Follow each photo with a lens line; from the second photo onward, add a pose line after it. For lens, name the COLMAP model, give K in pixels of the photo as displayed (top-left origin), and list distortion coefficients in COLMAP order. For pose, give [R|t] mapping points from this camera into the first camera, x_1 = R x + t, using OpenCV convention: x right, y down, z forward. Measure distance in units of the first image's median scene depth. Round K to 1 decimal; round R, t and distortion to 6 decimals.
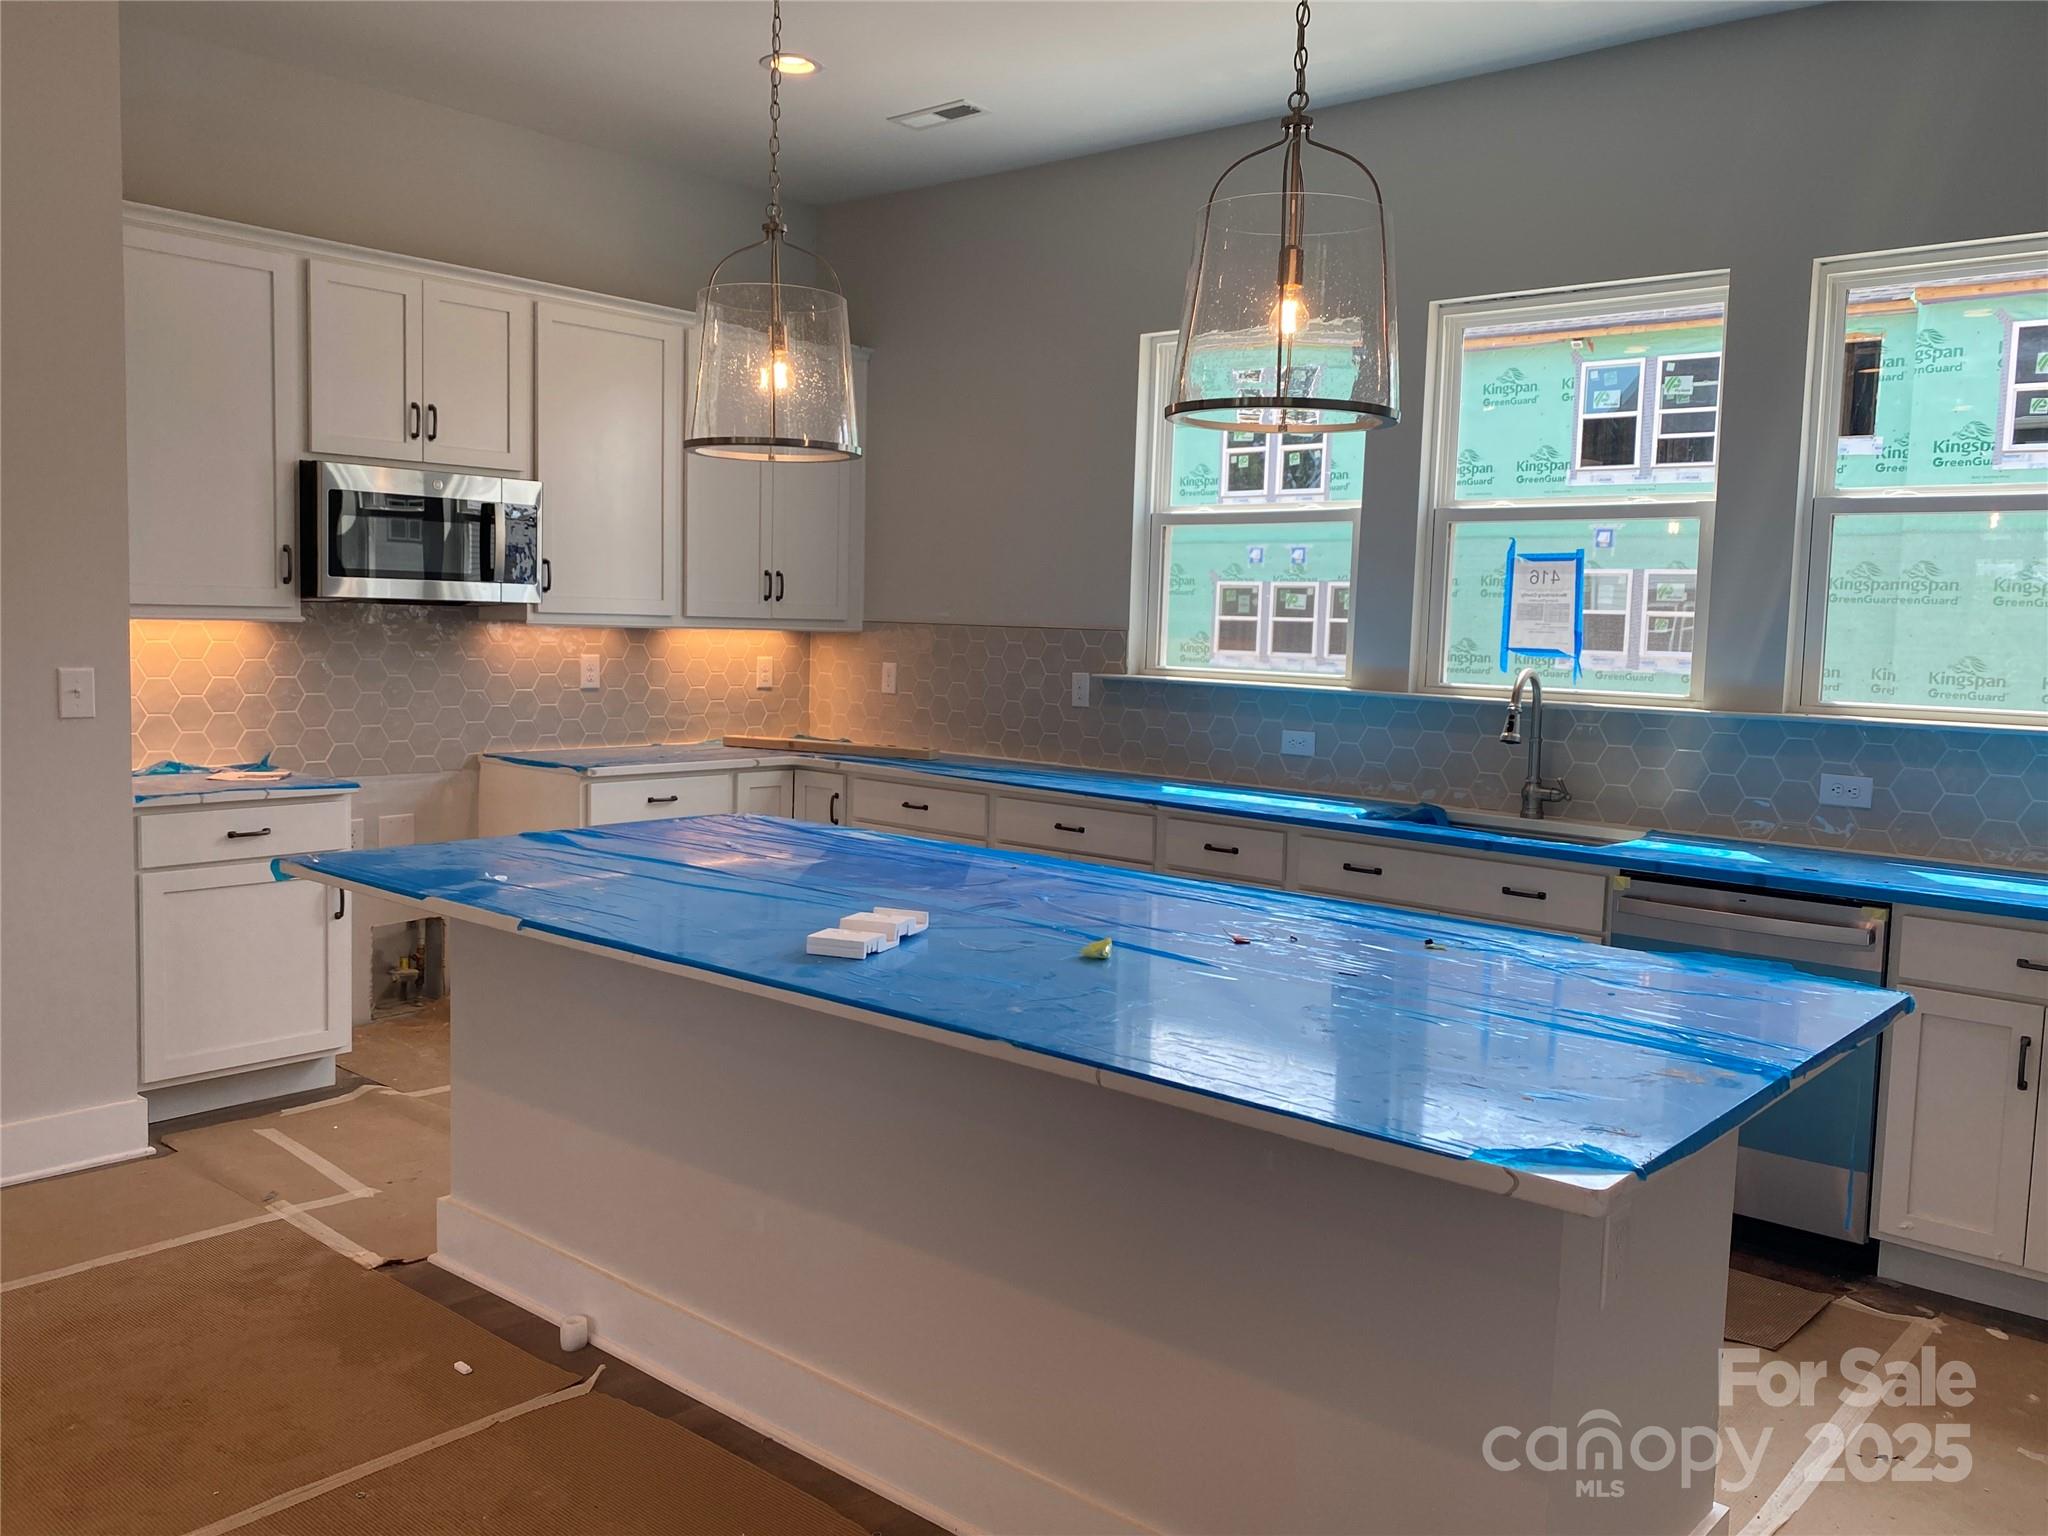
lens RADIAL K [[1639.1, 0, 1012.7], [0, 1639.1, 751.4], [0, 0, 1]] dist [0.044060, -0.014118]
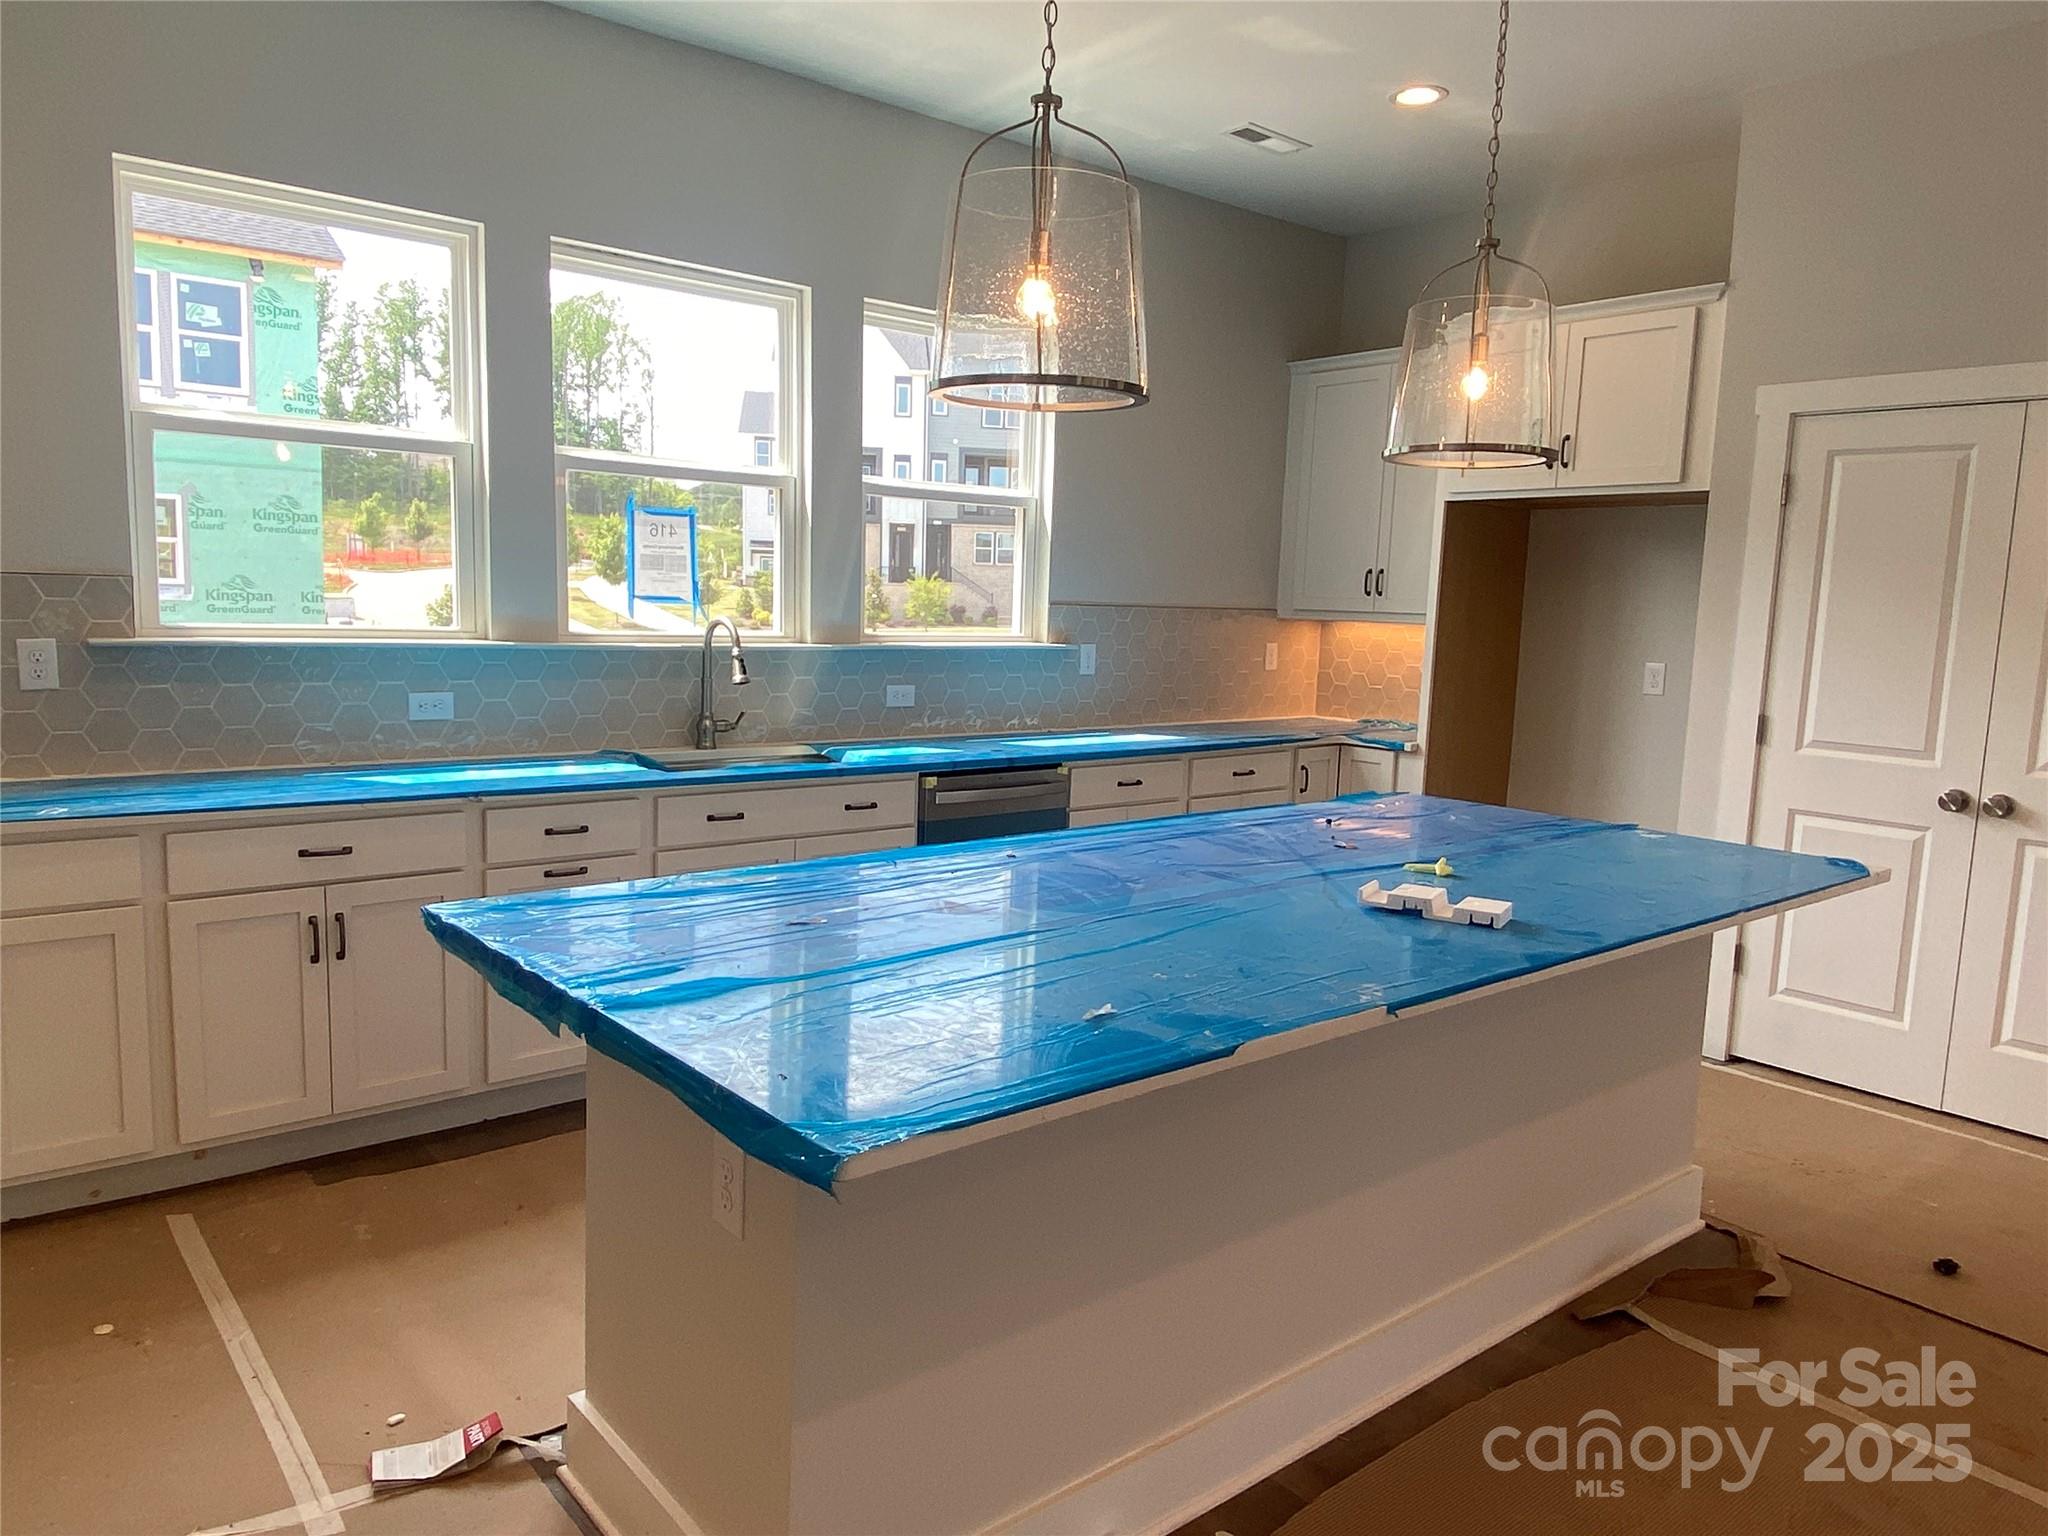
lens RADIAL K [[1391.3, 0, 1017.0], [0, 1391.3, 770.2], [0, 0, 1]] dist [0.040777, -0.013735]
pose [[0.166548, -0.151201, 0.974372, -0.550427], [0.053611, 0.988100, 0.144167, -0.067501], [-0.984575, 0.028226, 0.172672, 0.595664]]
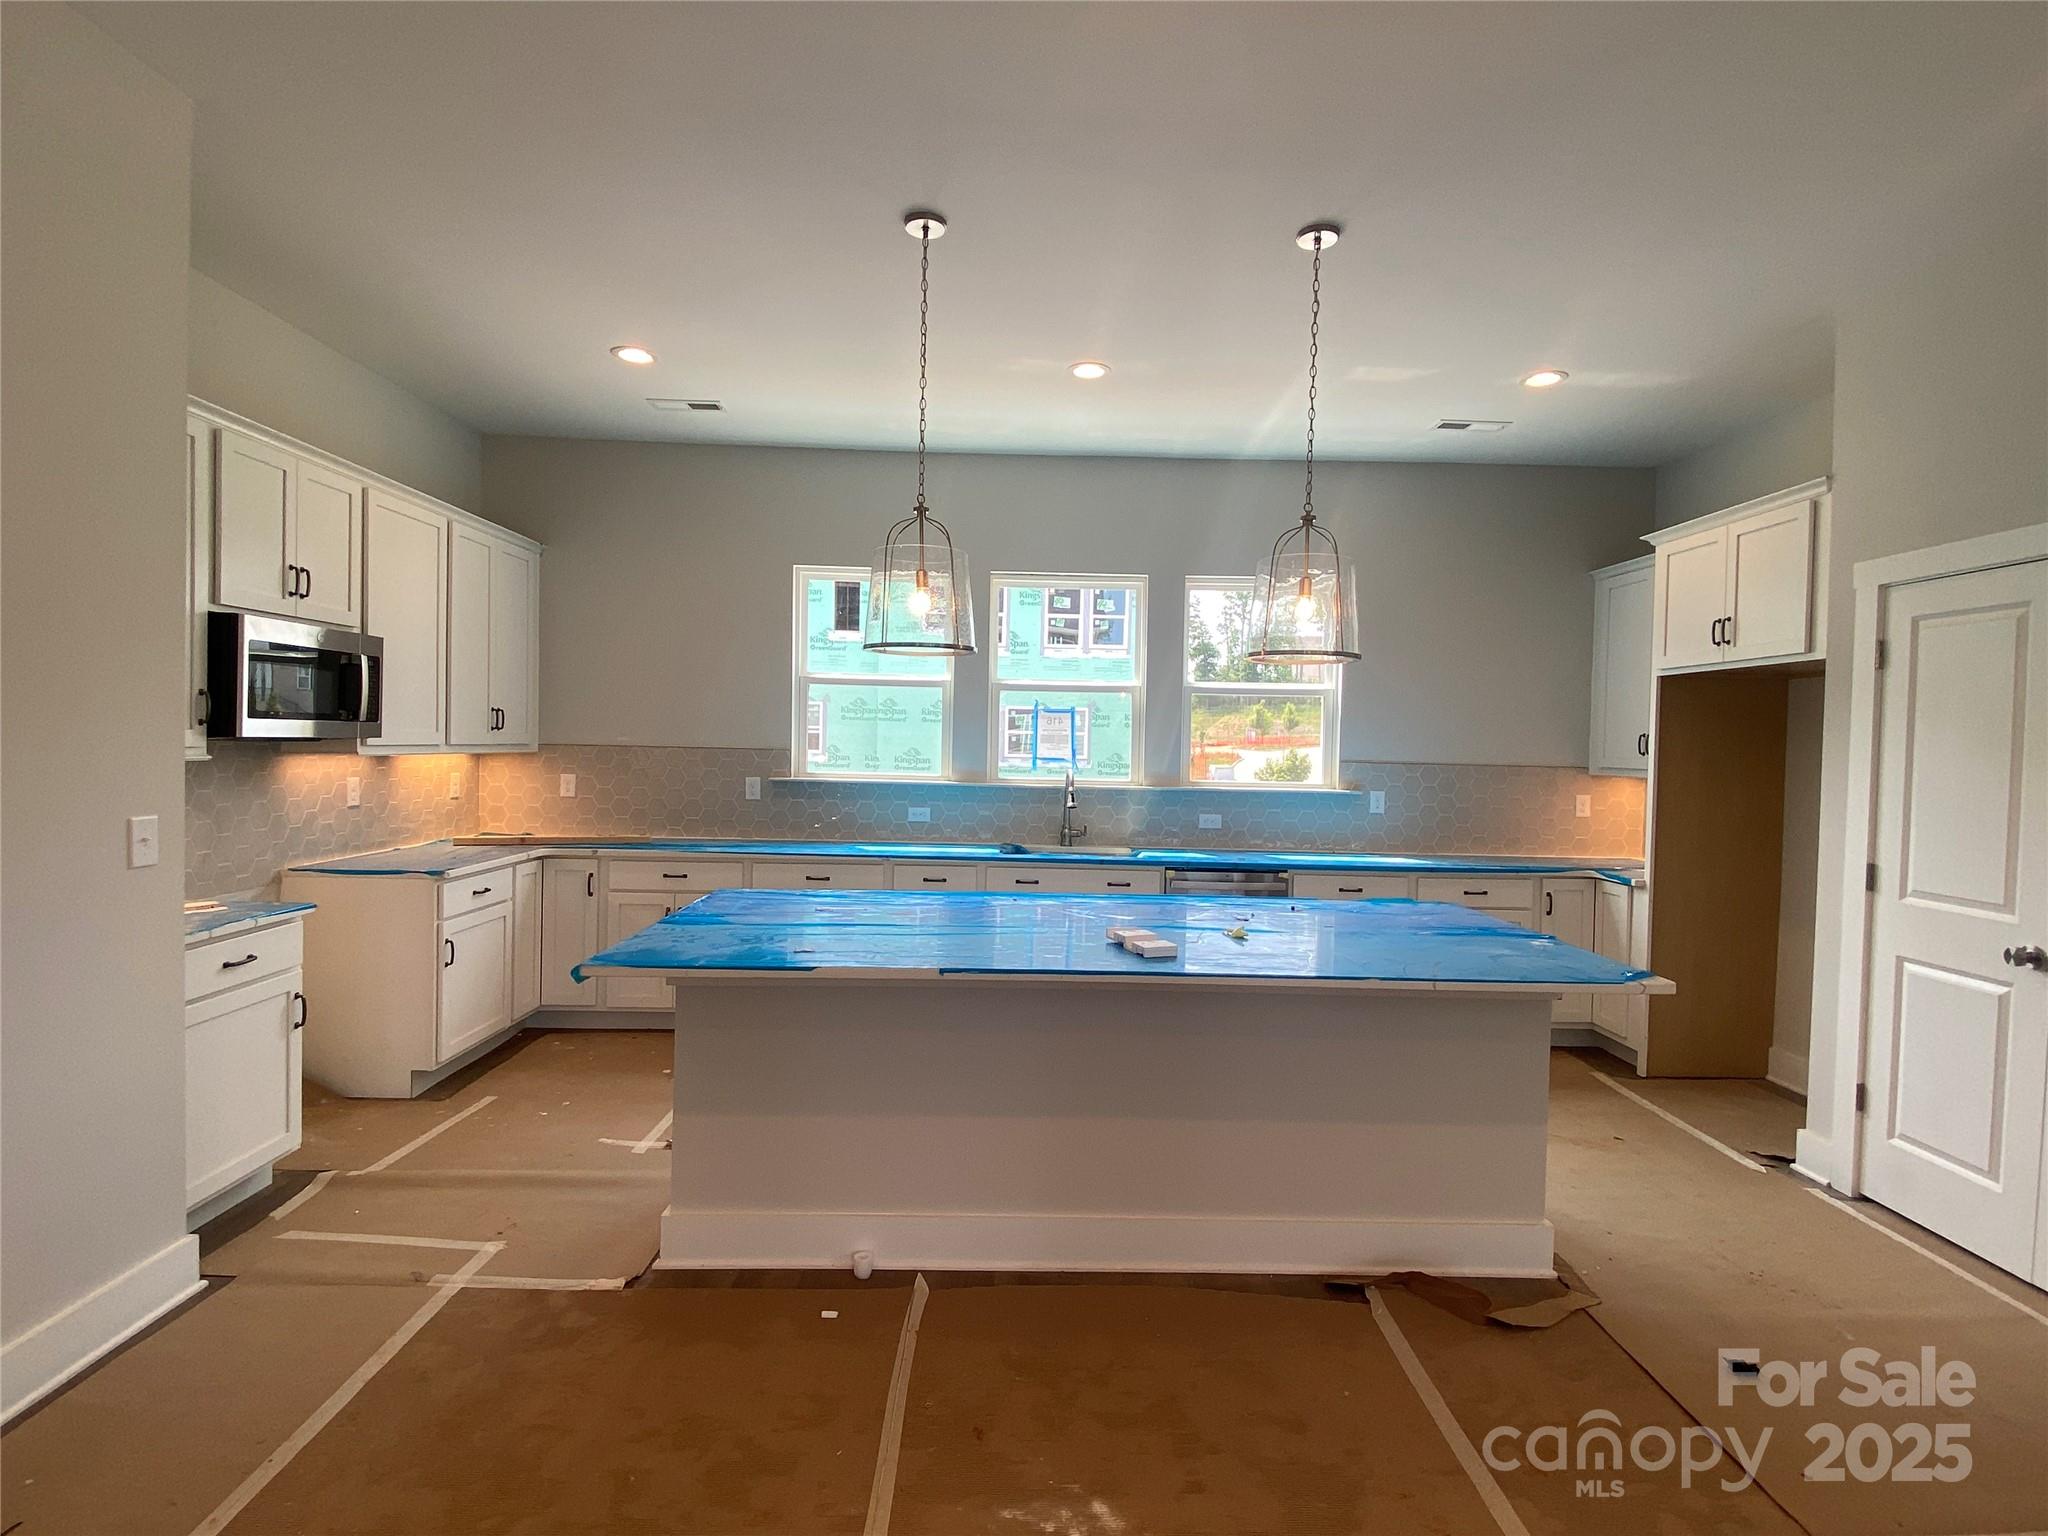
lens RADIAL K [[997.4, 0, 1024.6], [0, 997.4, 769.3], [0, 0, 1]] dist [0.003777, -0.008268]
pose [[0.741718, -0.031868, 0.669954, -0.465375], [0.055695, 0.998347, -0.014171, -0.033690], [-0.668396, 0.047824, 0.742267, 0.164295]]
